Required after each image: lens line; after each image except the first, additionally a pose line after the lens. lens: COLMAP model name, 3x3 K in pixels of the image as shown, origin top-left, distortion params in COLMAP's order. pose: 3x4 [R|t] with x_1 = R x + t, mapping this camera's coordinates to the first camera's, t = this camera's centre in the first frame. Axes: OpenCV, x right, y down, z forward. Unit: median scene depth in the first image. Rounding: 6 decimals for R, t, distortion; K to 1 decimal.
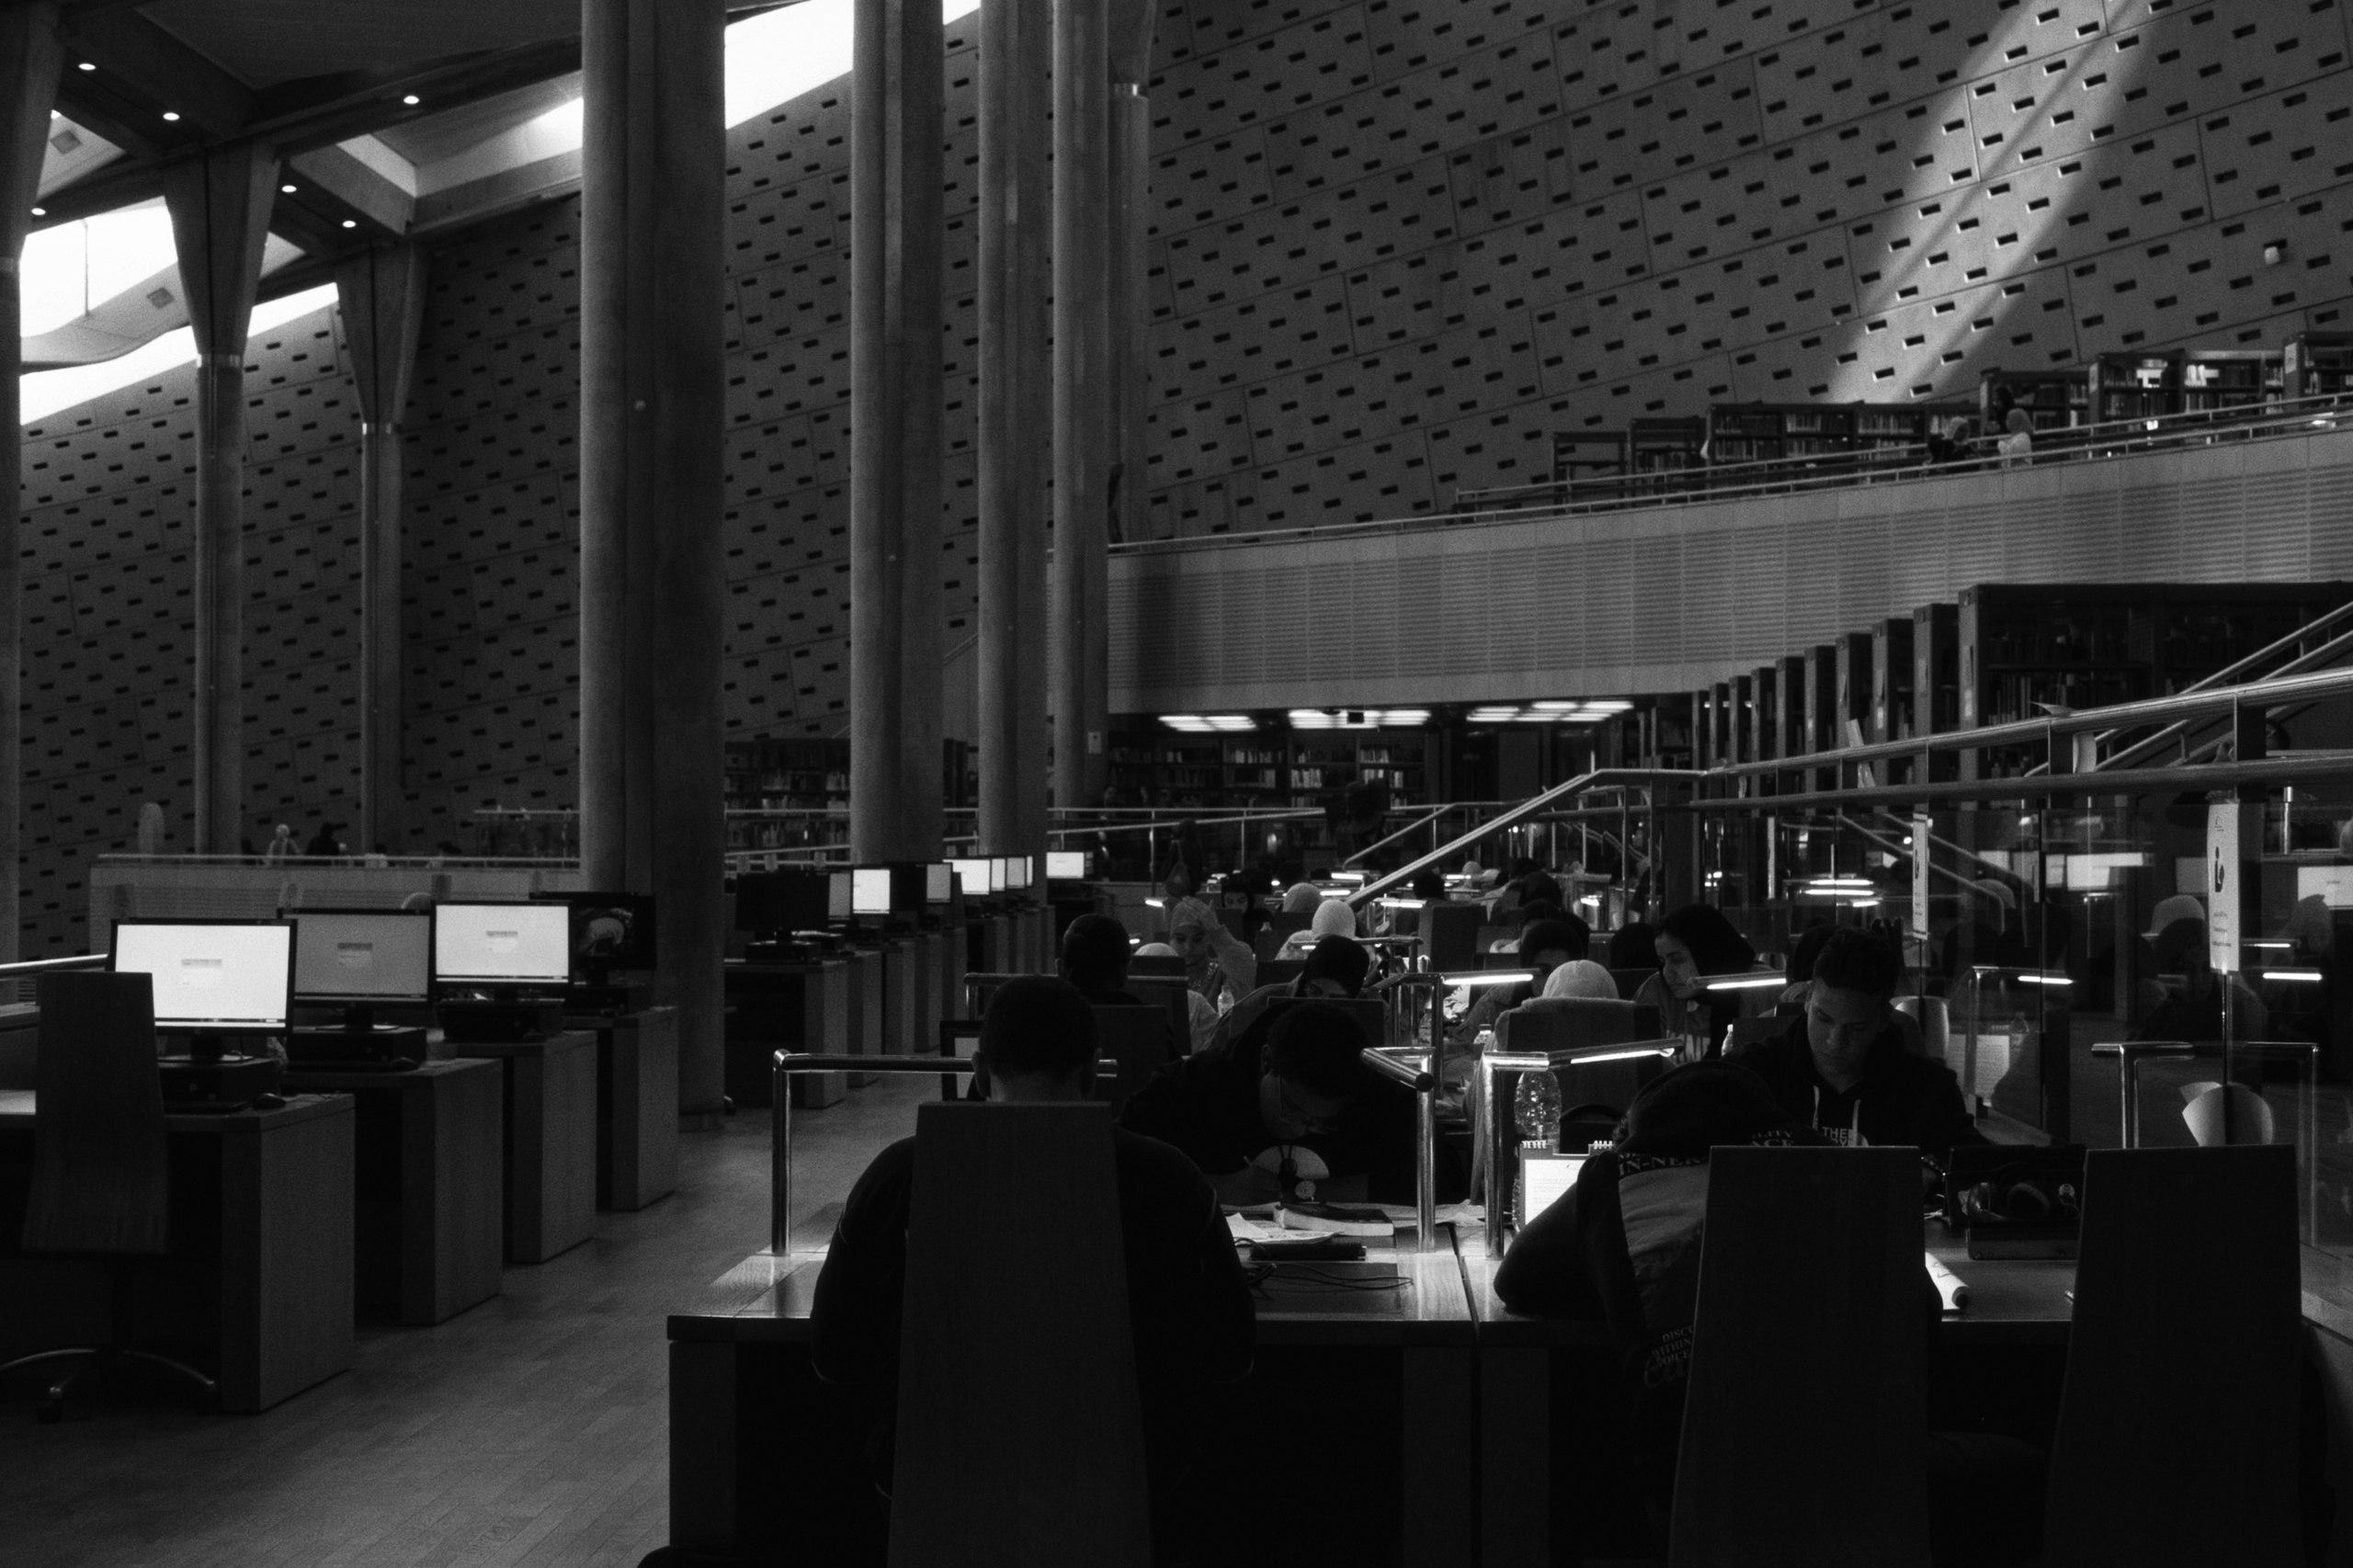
lens RADIAL K [[3576.7, 0, 1176.5], [0, 3576.7, 784.0], [0, 0, 1]] dist [-0.019510, 0.079926]
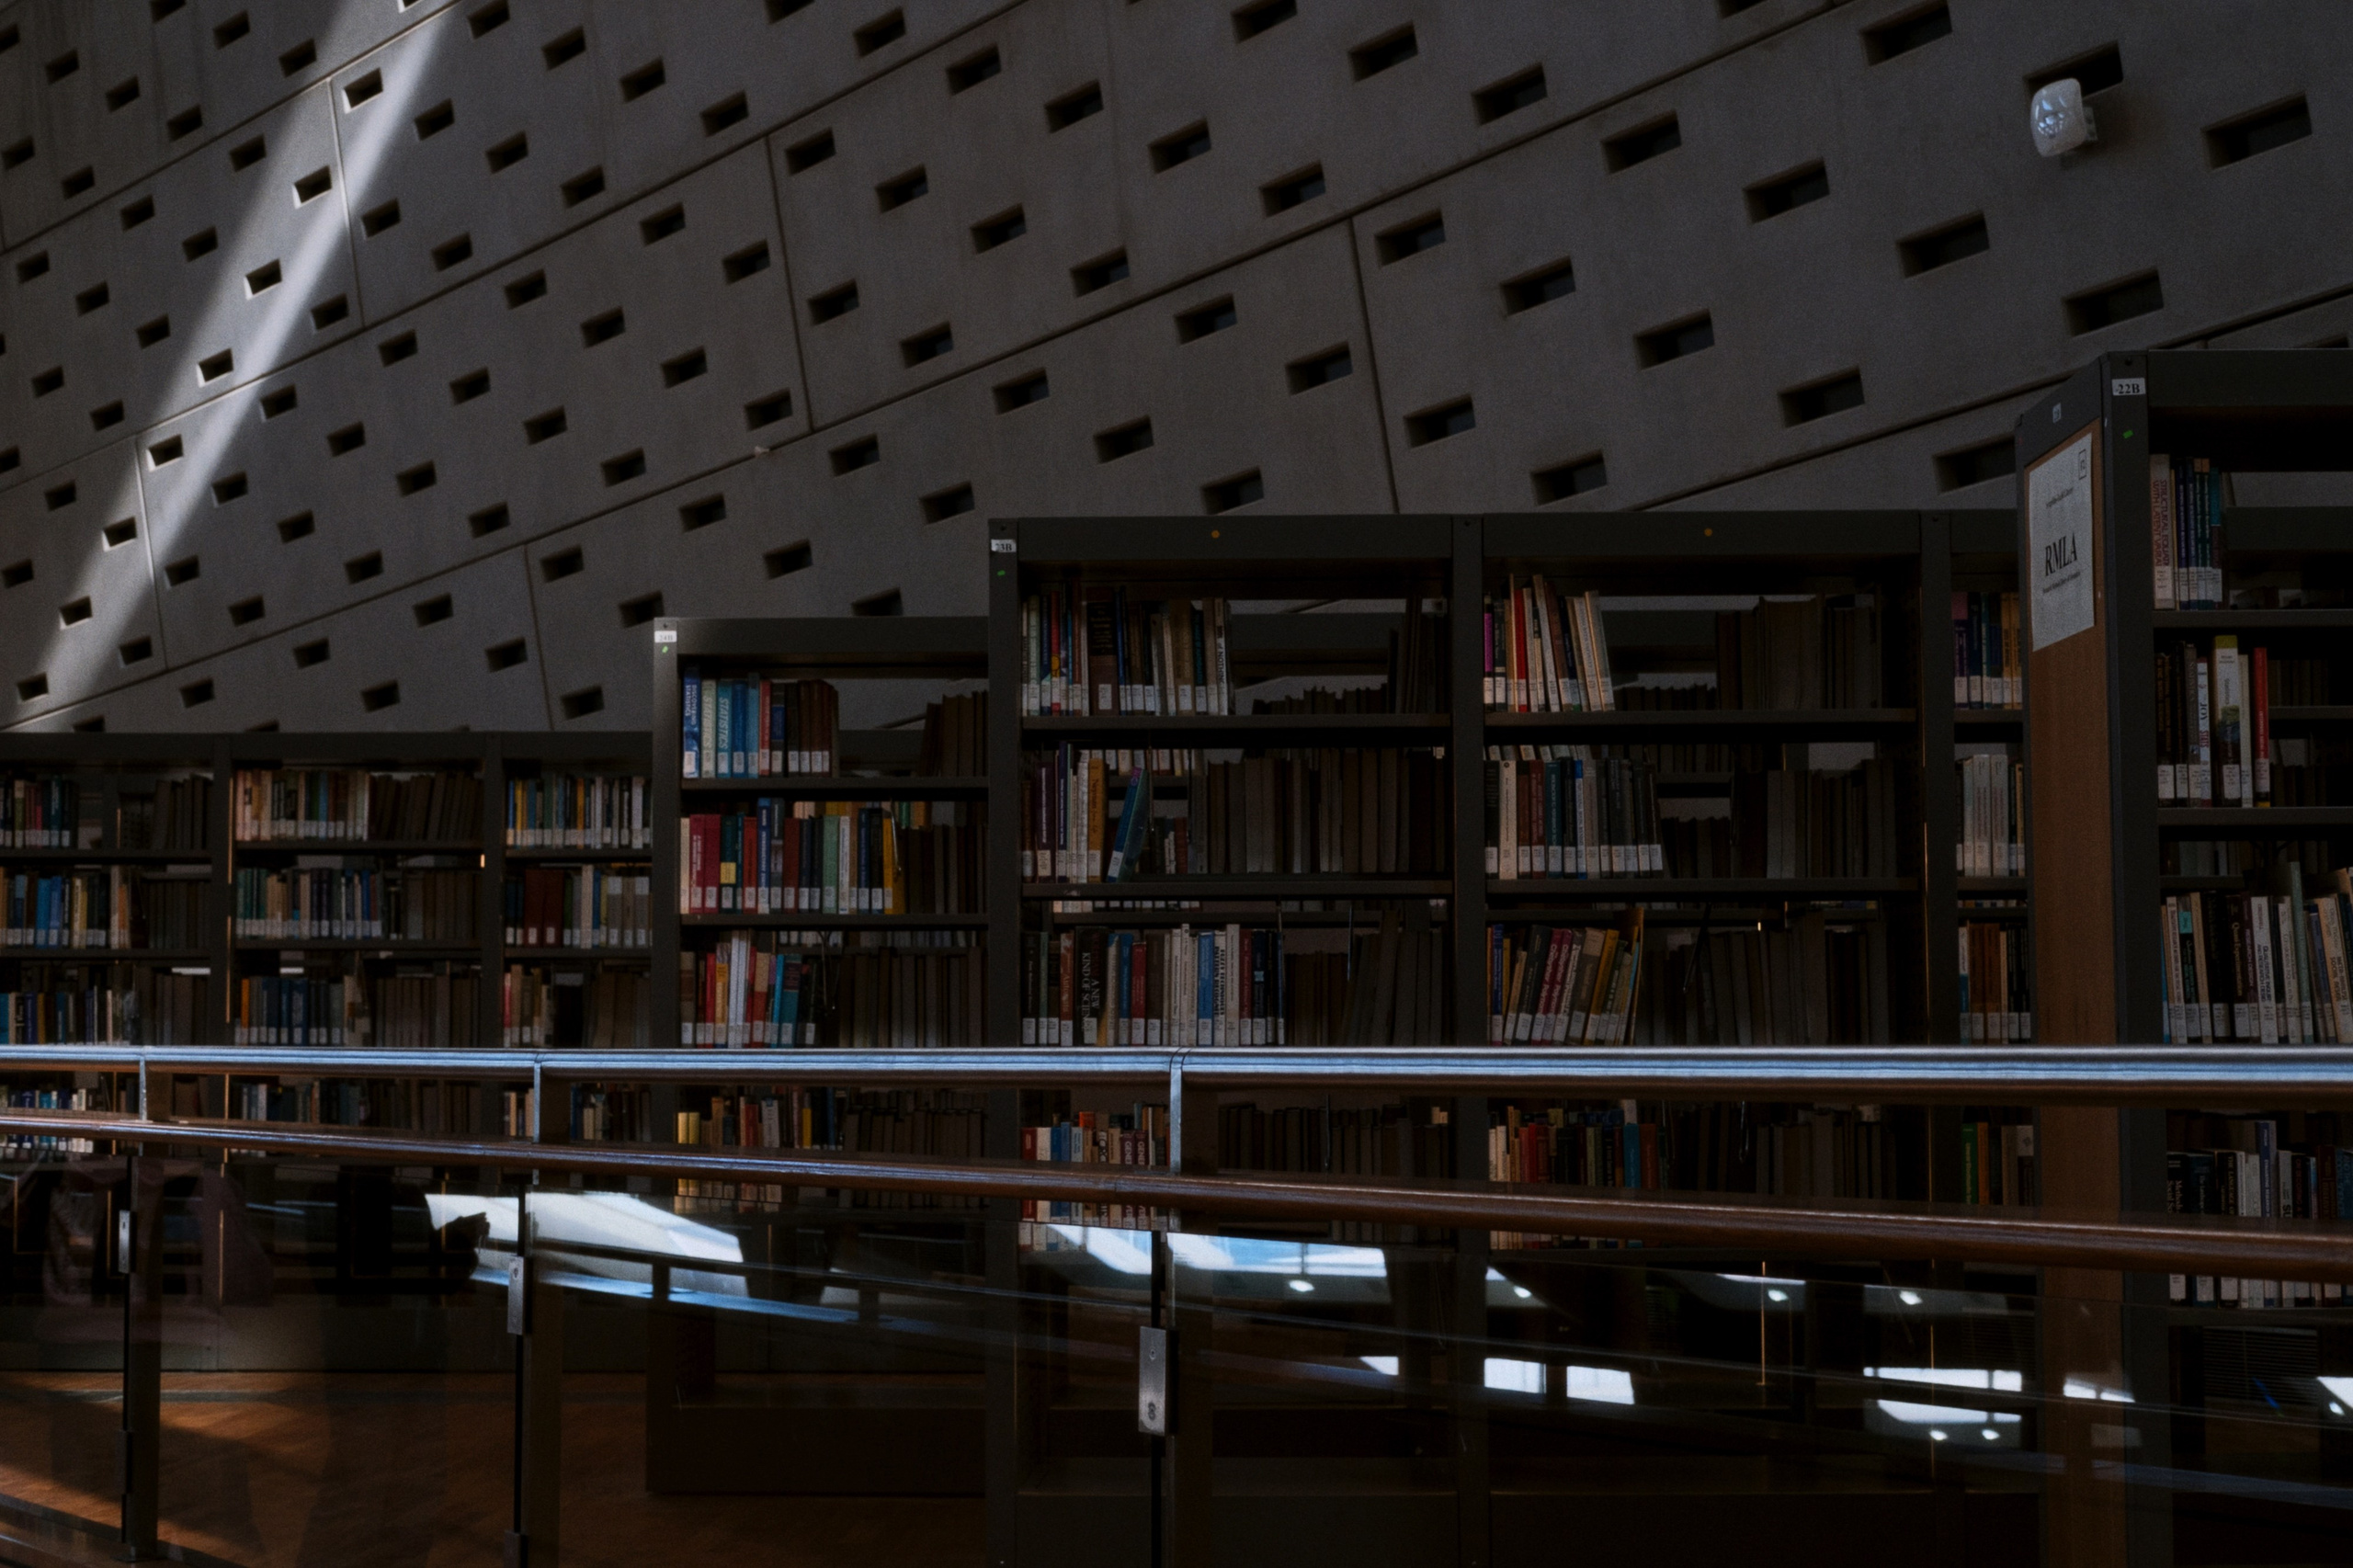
lens RADIAL K [[3682.2, 0, 1171.7], [0, 3682.2, 734.3], [0, 0, 1]] dist [-0.008088, -0.013968]
pose [[0.999914, -0.001692, 0.012982, 0.225728], [0.002642, 0.997290, -0.073528, -0.082940], [-0.012823, 0.073556, 0.997209, 0.702568]]
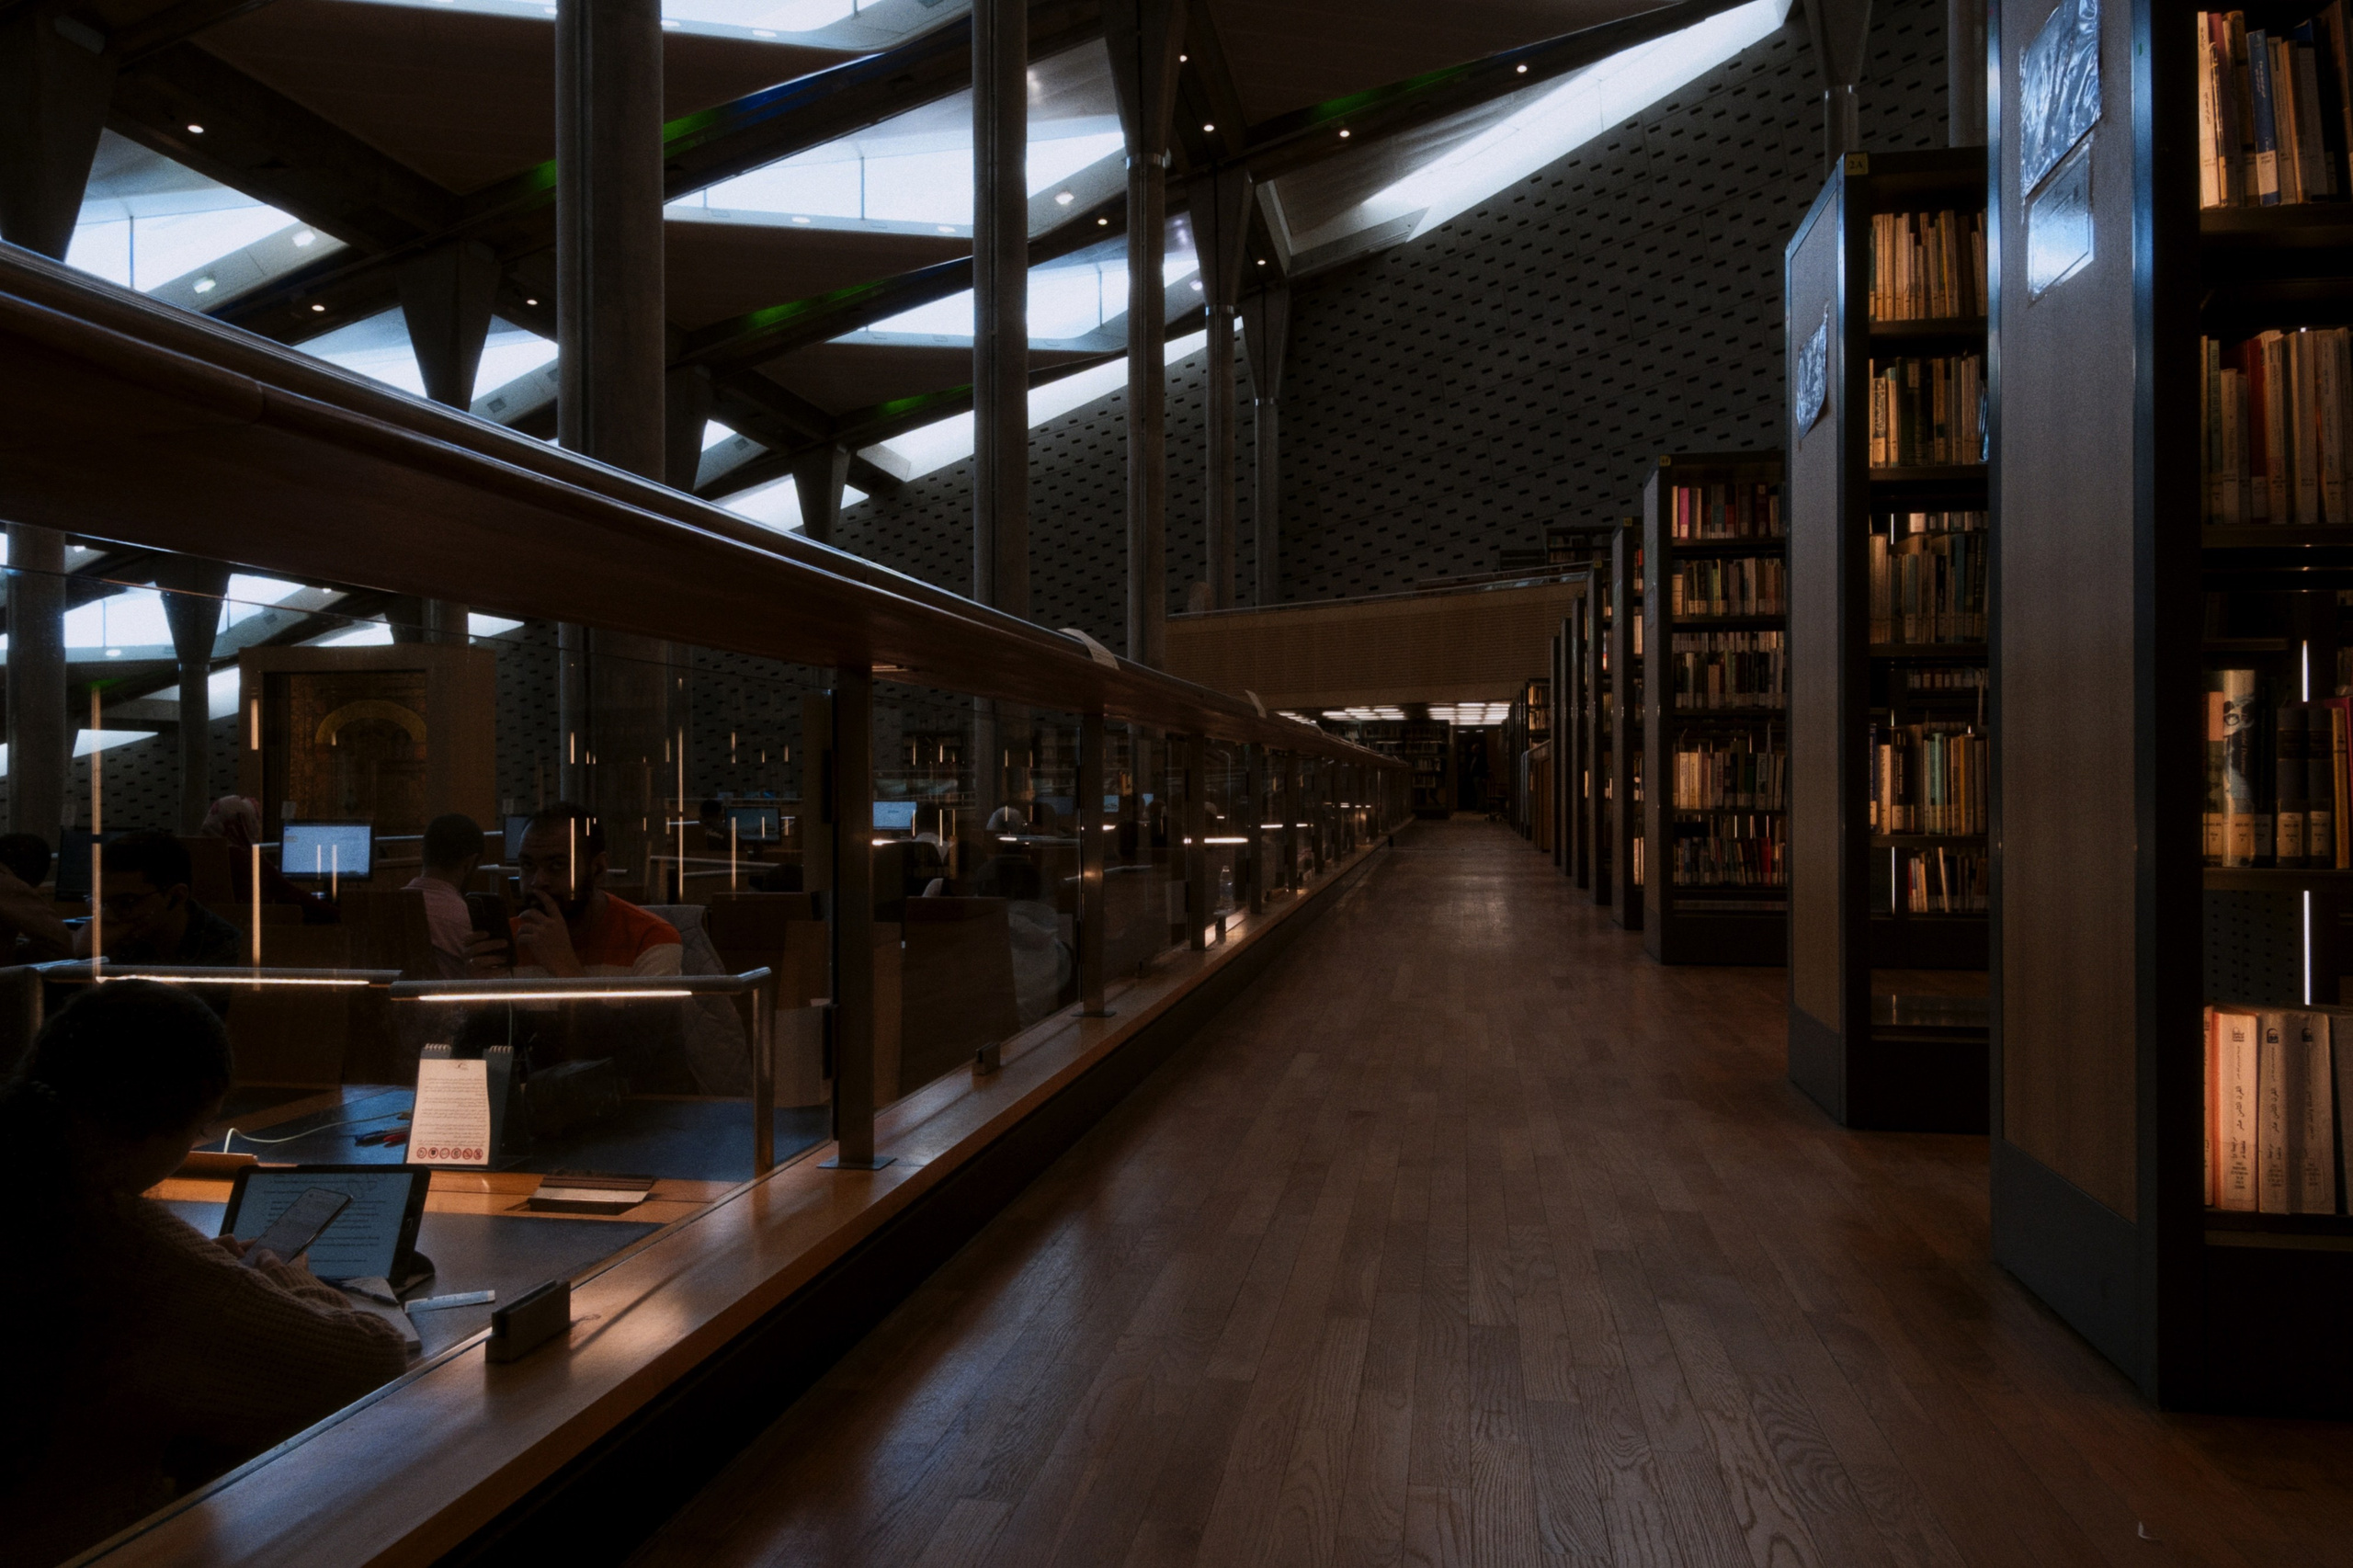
lens RADIAL K [[1601.1, 0, 1167.7], [0, 1601.1, 793.4], [0, 0, 1]] dist [0.011265, -0.001387]
pose [[0.991057, -0.003015, -0.133403, -0.236371], [0.005402, 0.999832, 0.017541, 0.093385], [0.133328, -0.018105, 0.990907, 0.363063]]
